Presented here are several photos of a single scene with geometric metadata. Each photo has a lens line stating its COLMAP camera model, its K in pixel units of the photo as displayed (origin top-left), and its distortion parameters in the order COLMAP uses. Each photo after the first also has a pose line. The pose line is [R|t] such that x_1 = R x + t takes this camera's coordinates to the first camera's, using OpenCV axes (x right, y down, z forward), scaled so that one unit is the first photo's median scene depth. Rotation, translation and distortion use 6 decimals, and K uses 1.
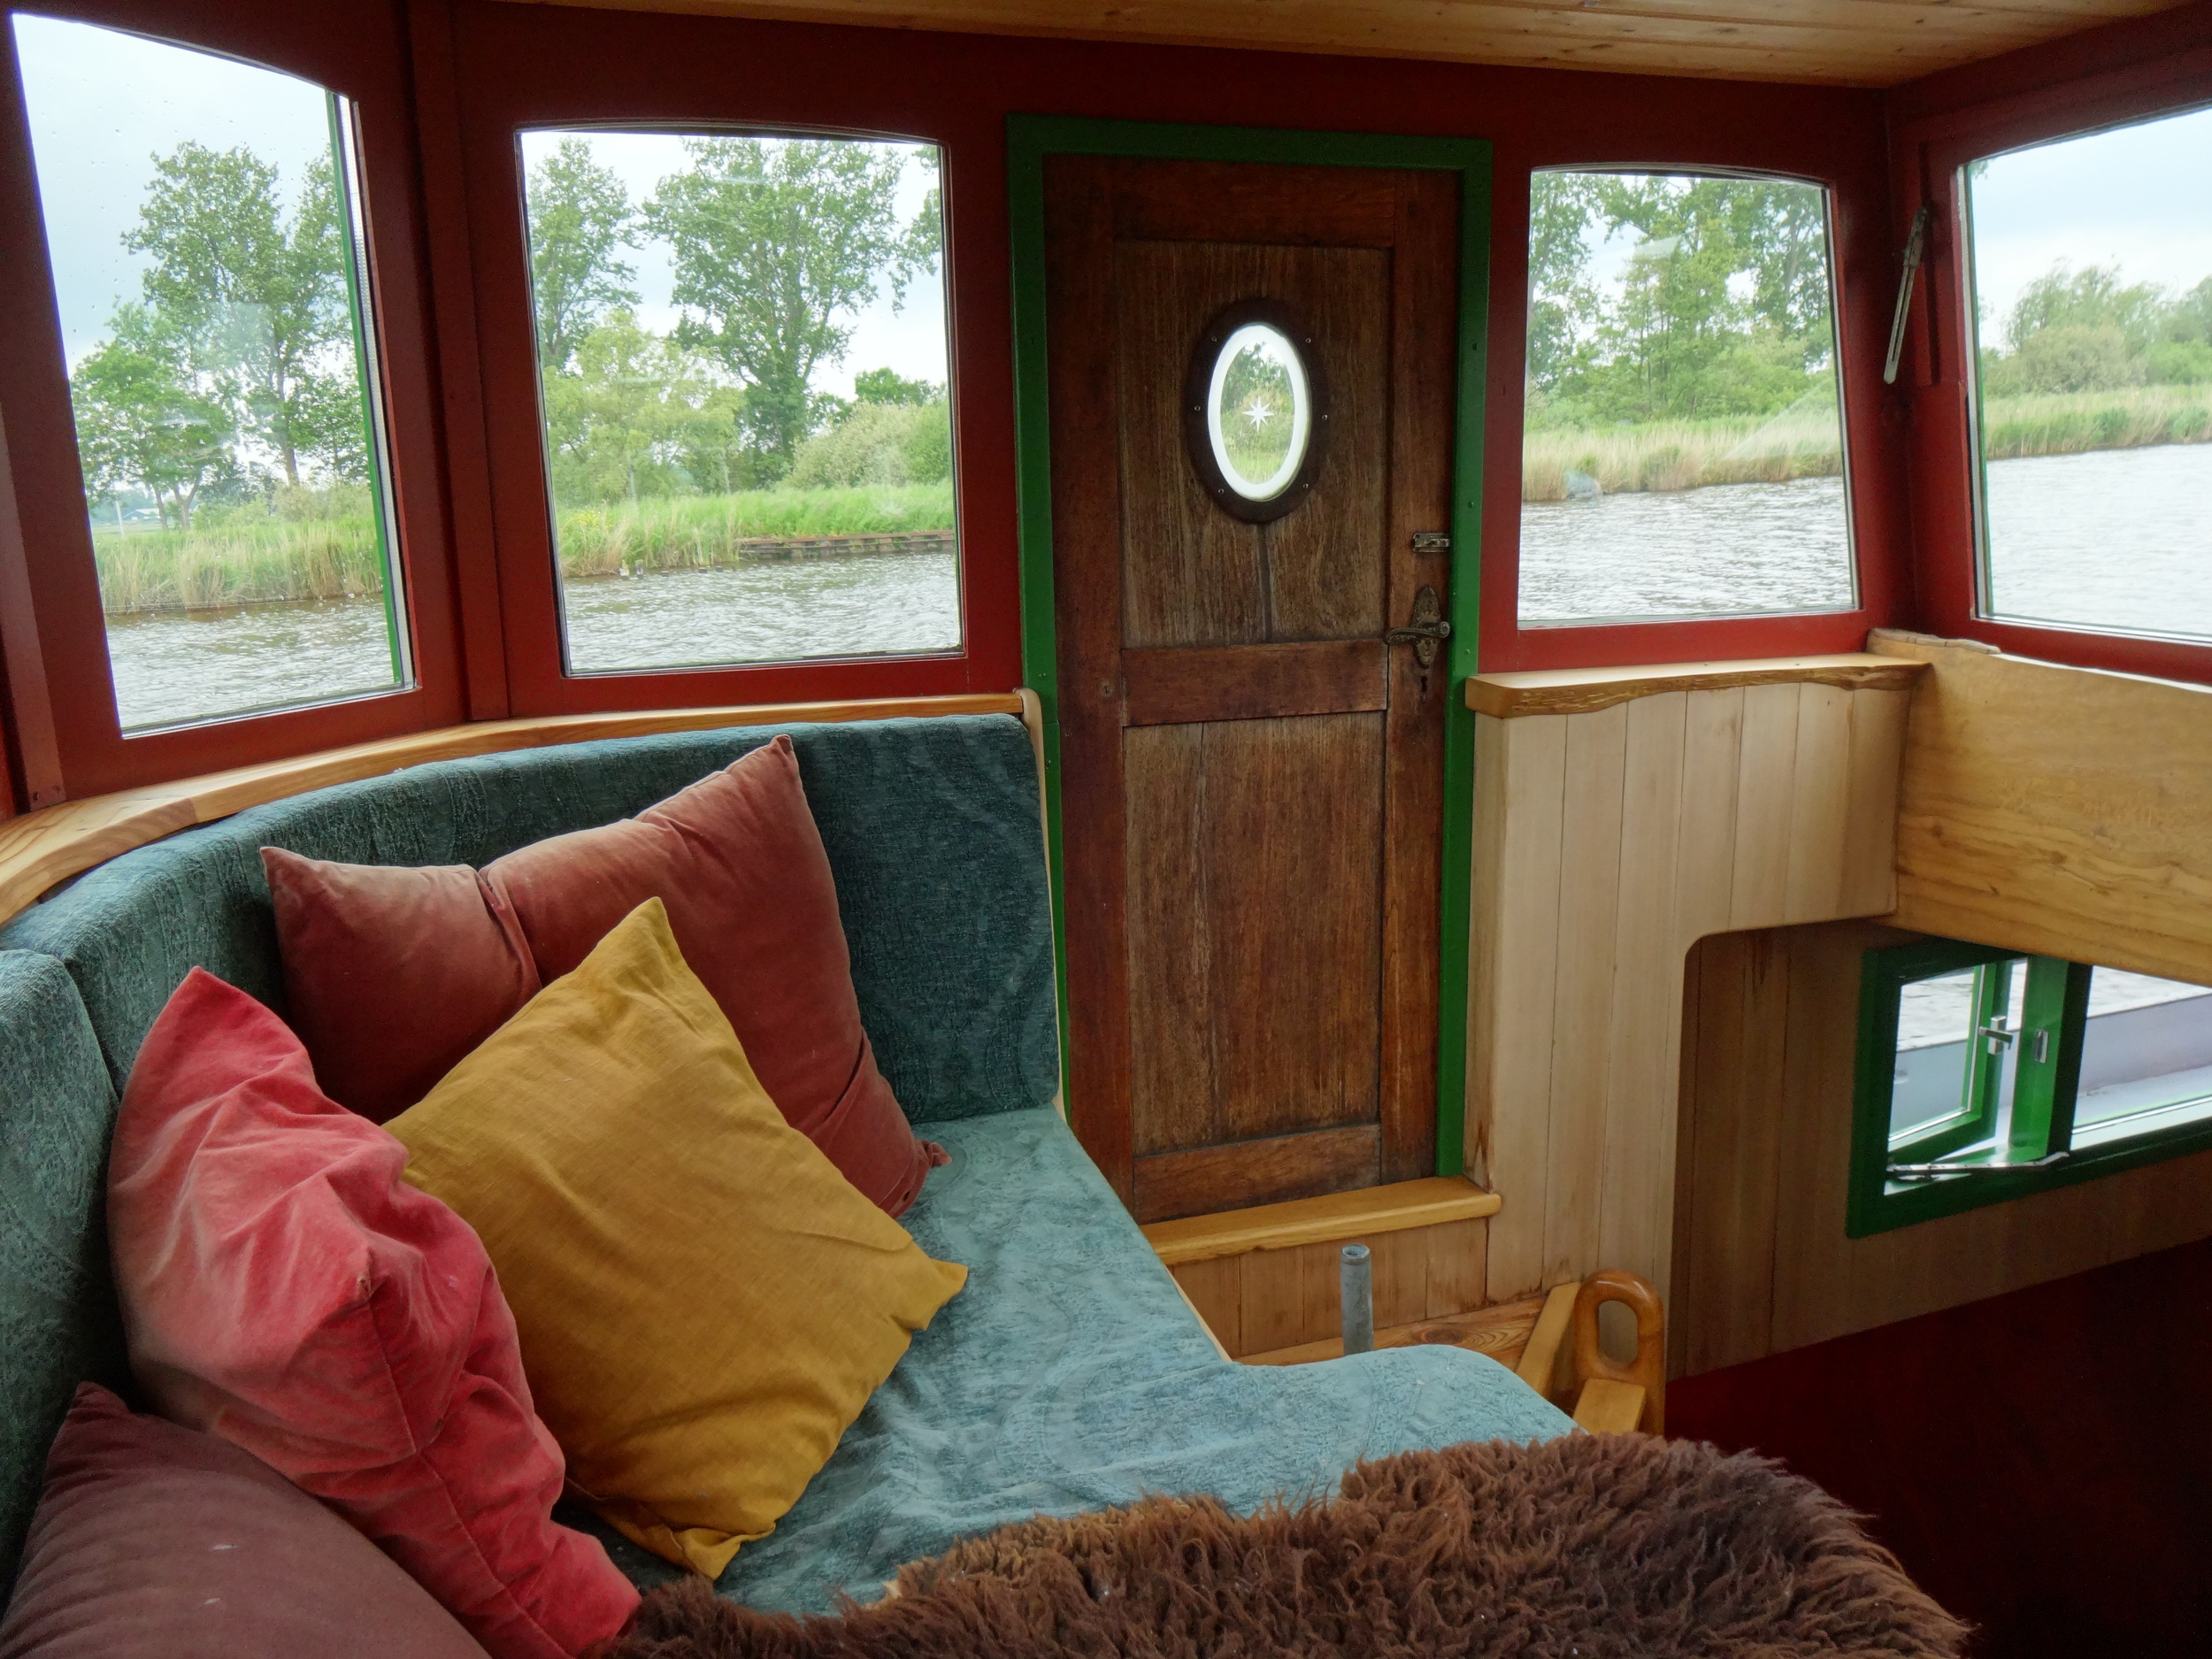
lens RADIAL K [[1613.4, 0, 1125.8], [0, 1613.4, 821.2], [0, 0, 1]] dist [-0.009523, 0.008213]
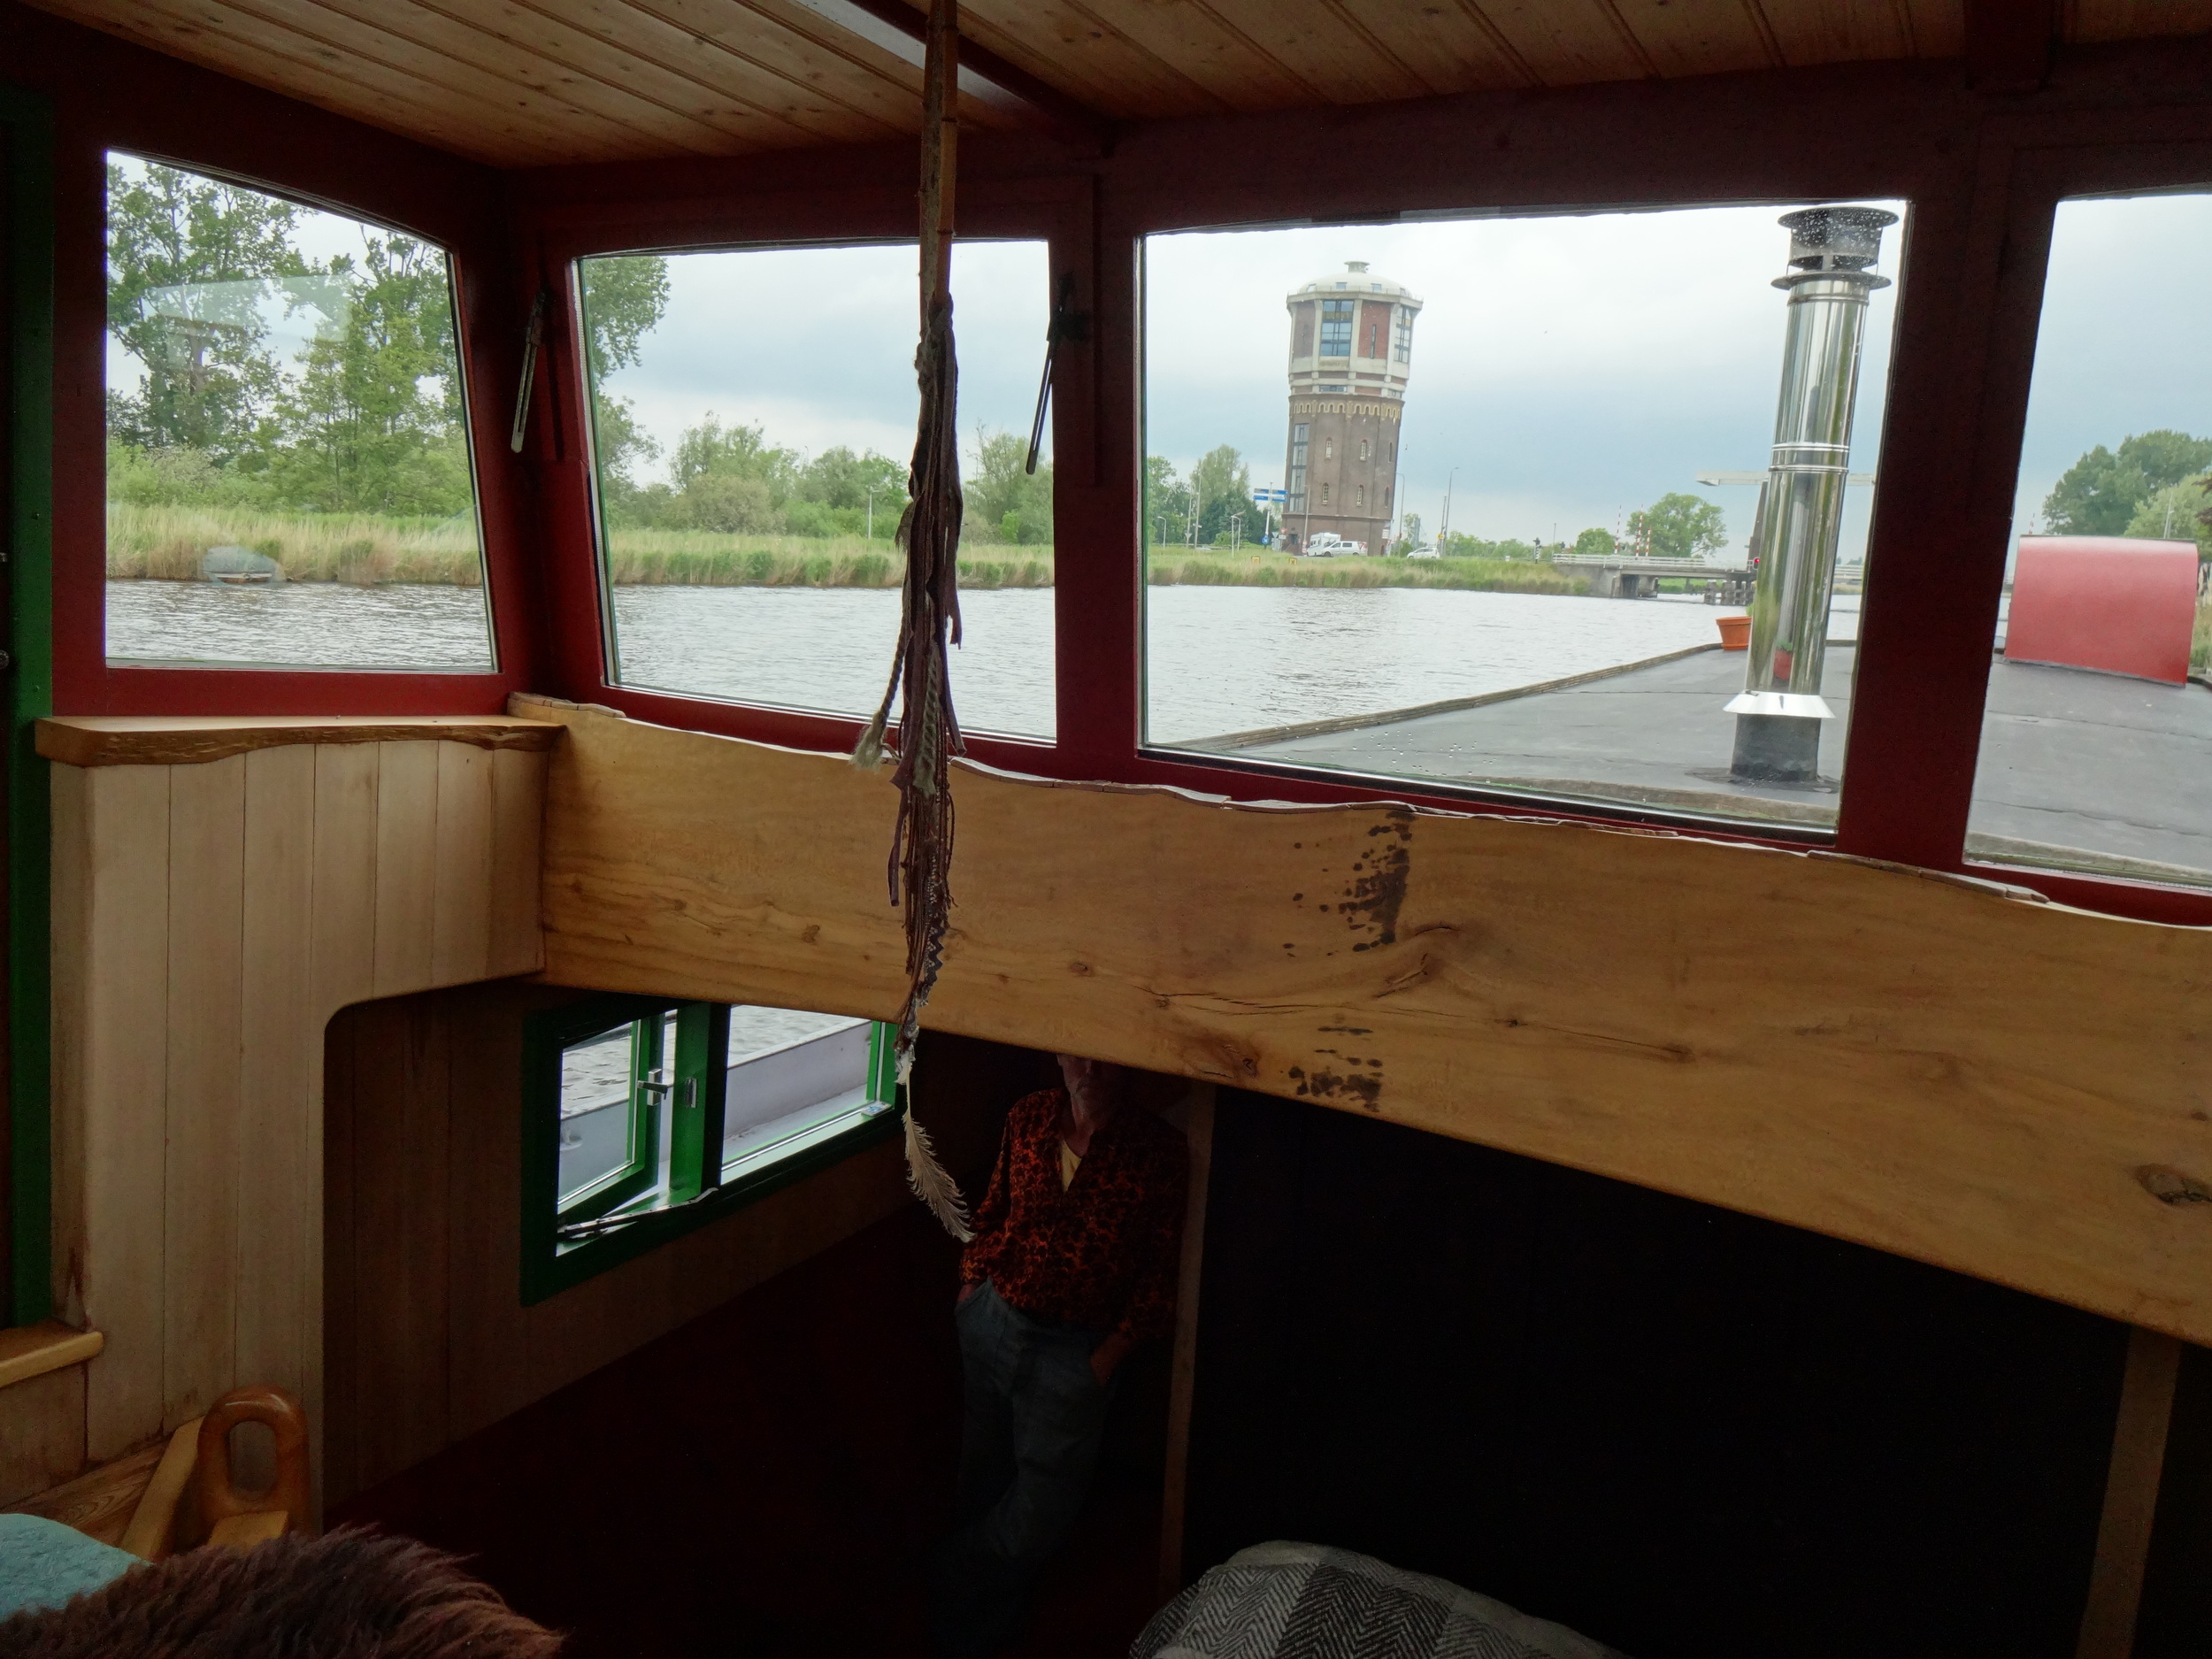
lens RADIAL K [[1613.4, 0, 1106.9], [0, 1613.4, 822.9], [0, 0, 1]] dist [-0.009523, 0.008213]
pose [[0.728353, -0.004478, 0.685187, 0.041179], [0.046487, 0.997998, -0.042893, 0.026750], [-0.683623, 0.063094, 0.727103, 0.005345]]
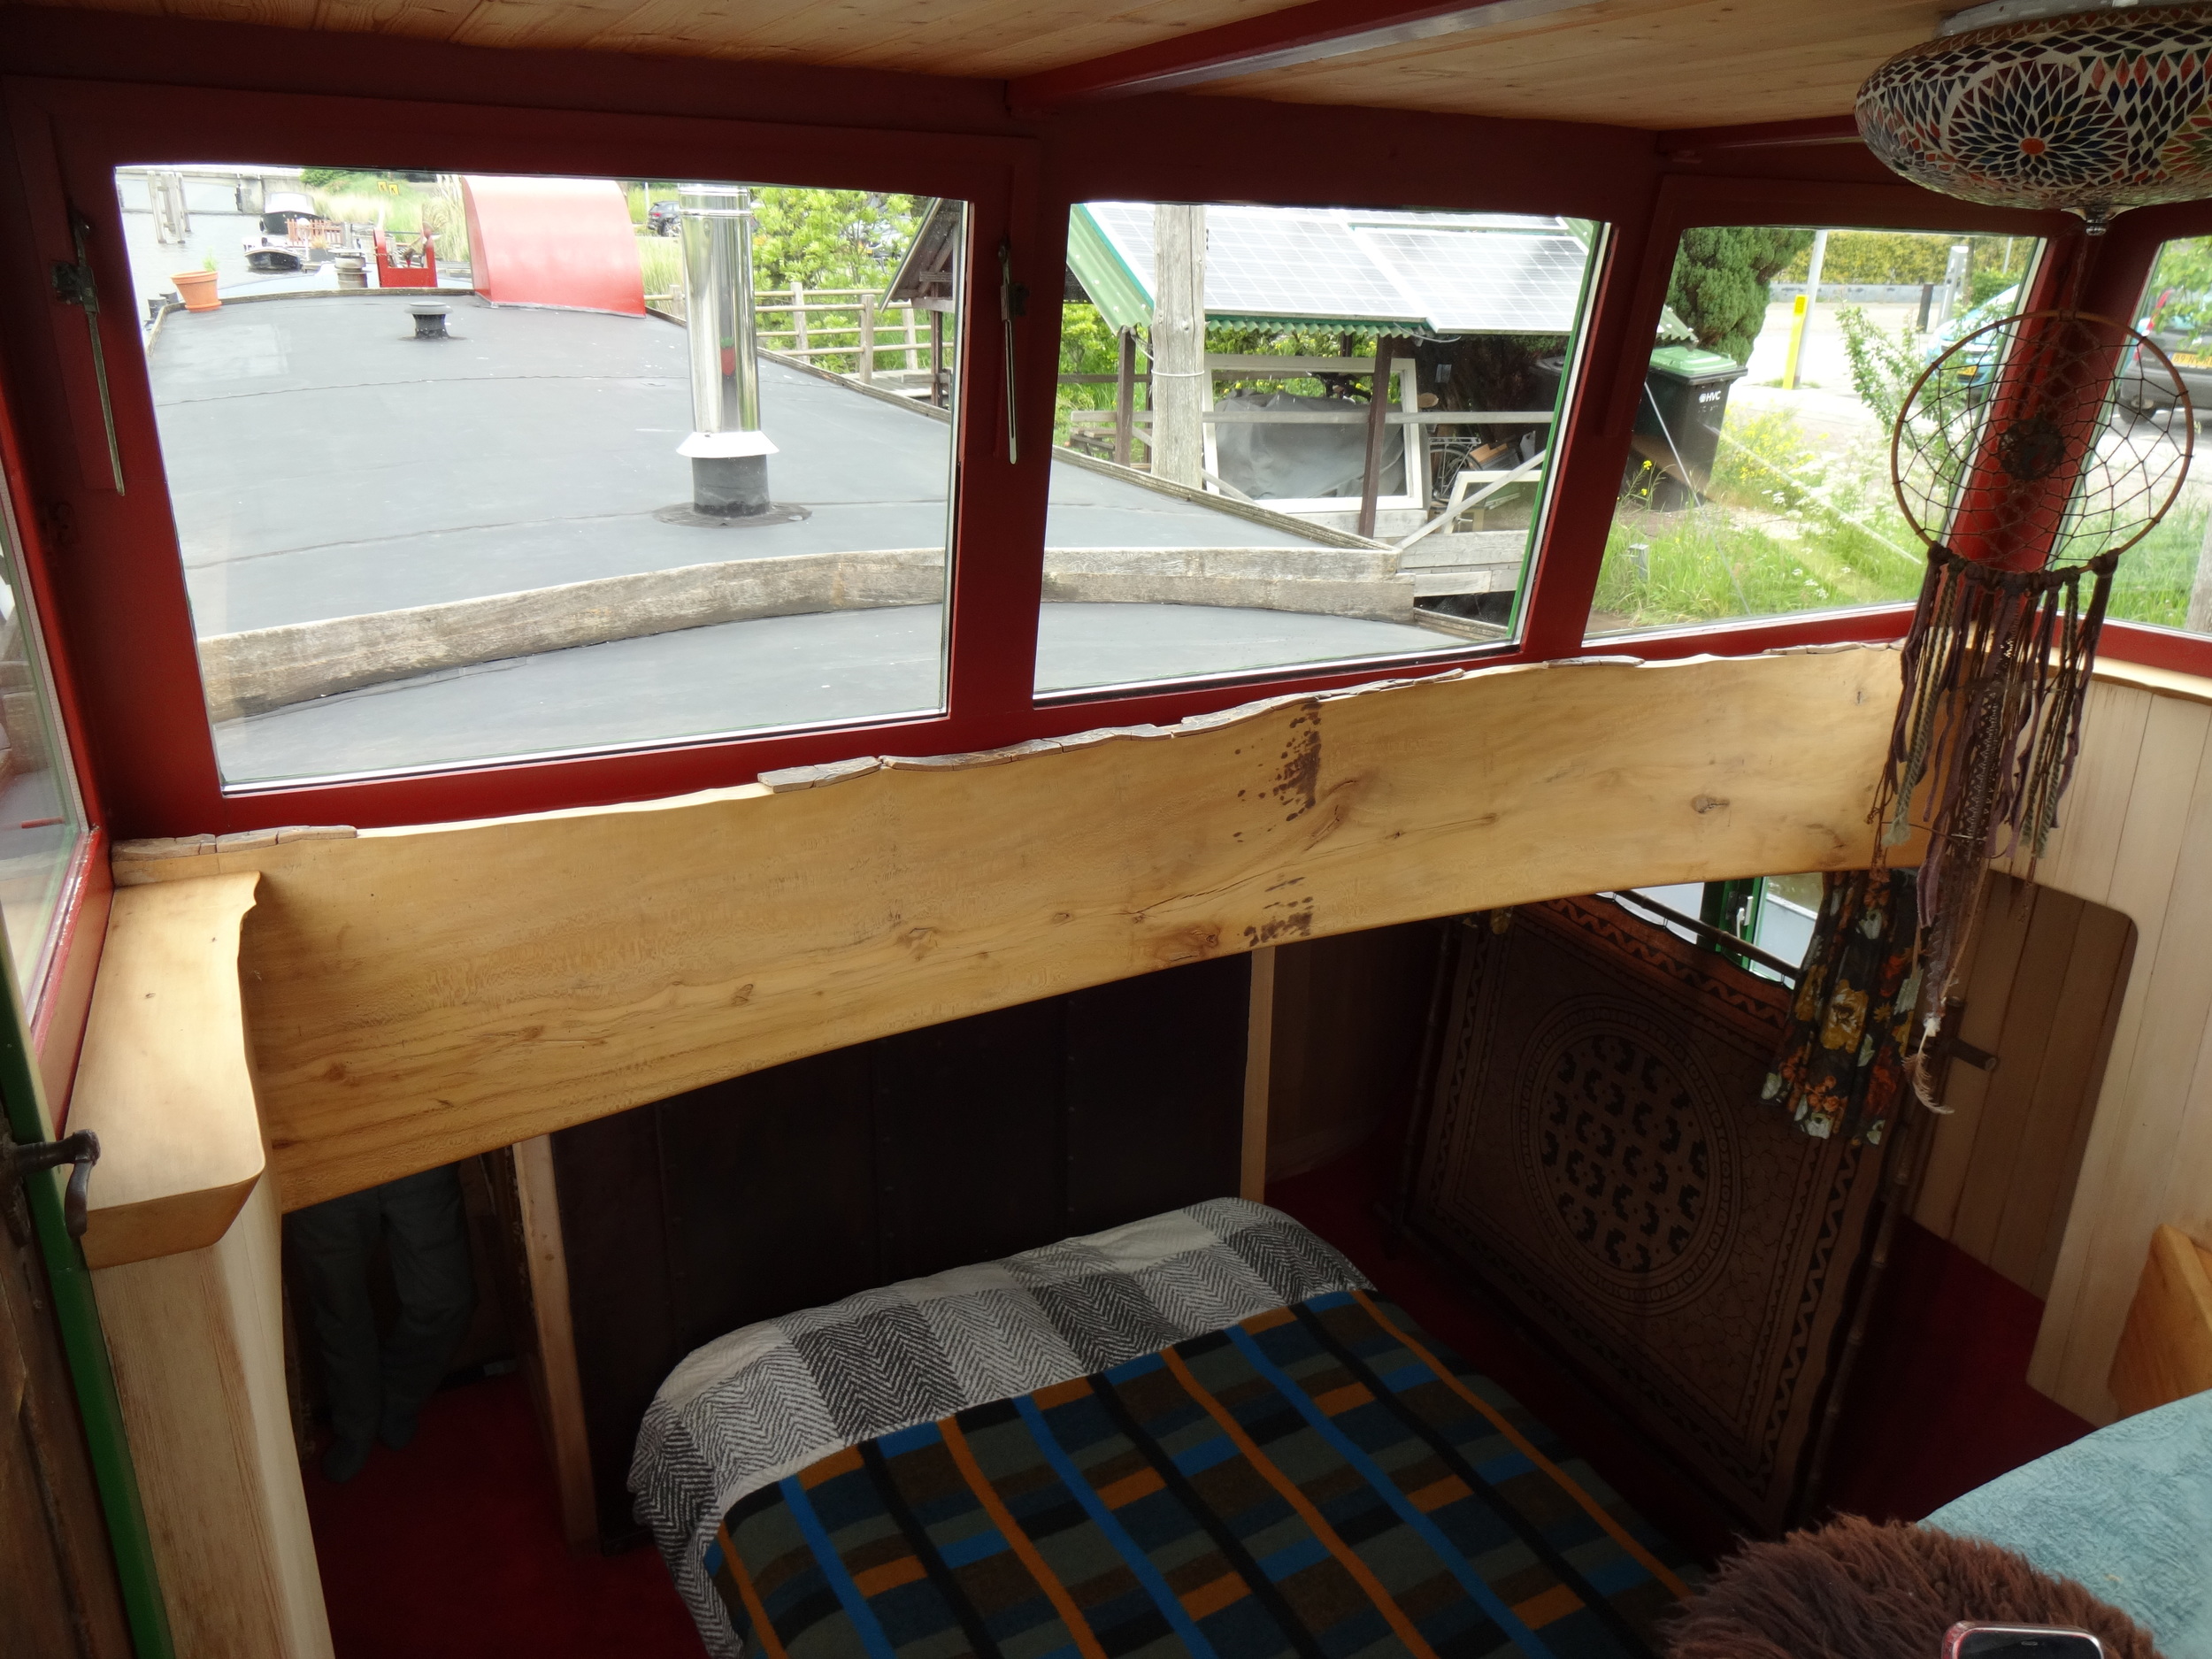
lens RADIAL K [[1613.4, 0, 1118.5], [0, 1613.4, 834.9], [0, 0, 1]] dist [-0.009523, 0.008213]
pose [[-0.163527, -0.290471, 0.942807, -0.246519], [0.201889, 0.925593, 0.320184, -0.279214], [-0.965660, 0.242701, -0.092717, 0.729848]]
